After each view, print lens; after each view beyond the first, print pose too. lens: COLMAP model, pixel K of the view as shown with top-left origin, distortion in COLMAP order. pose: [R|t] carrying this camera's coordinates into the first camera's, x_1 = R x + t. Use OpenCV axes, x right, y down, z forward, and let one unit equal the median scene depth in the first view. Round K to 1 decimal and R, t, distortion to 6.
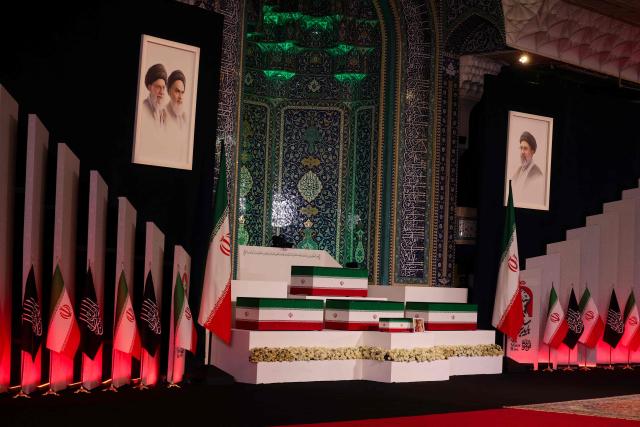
lens RADIAL K [[1223.7, 0, 324.1], [0, 1223.7, 212.6], [0, 0, 1]] dist [-0.179630, 0.000000]
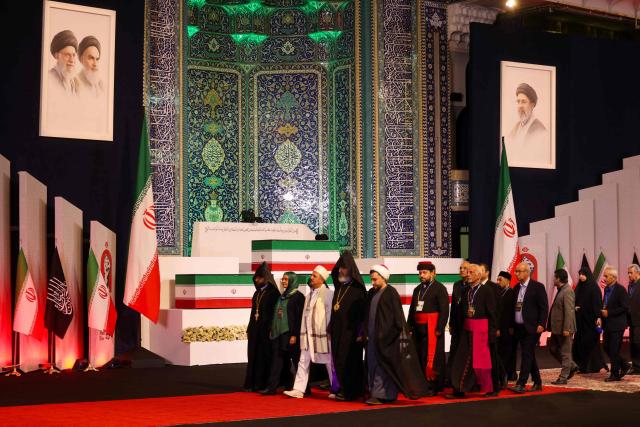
lens RADIAL K [[1316.9, 0, 311.6], [0, 1316.9, 222.8], [0, 0, 1]] dist [-0.184789, 0.000000]
pose [[0.991119, -0.050078, -0.123190, 0.127224], [0.051647, 0.998620, 0.009571, 0.020384], [0.122540, -0.015848, 0.992337, 0.012821]]
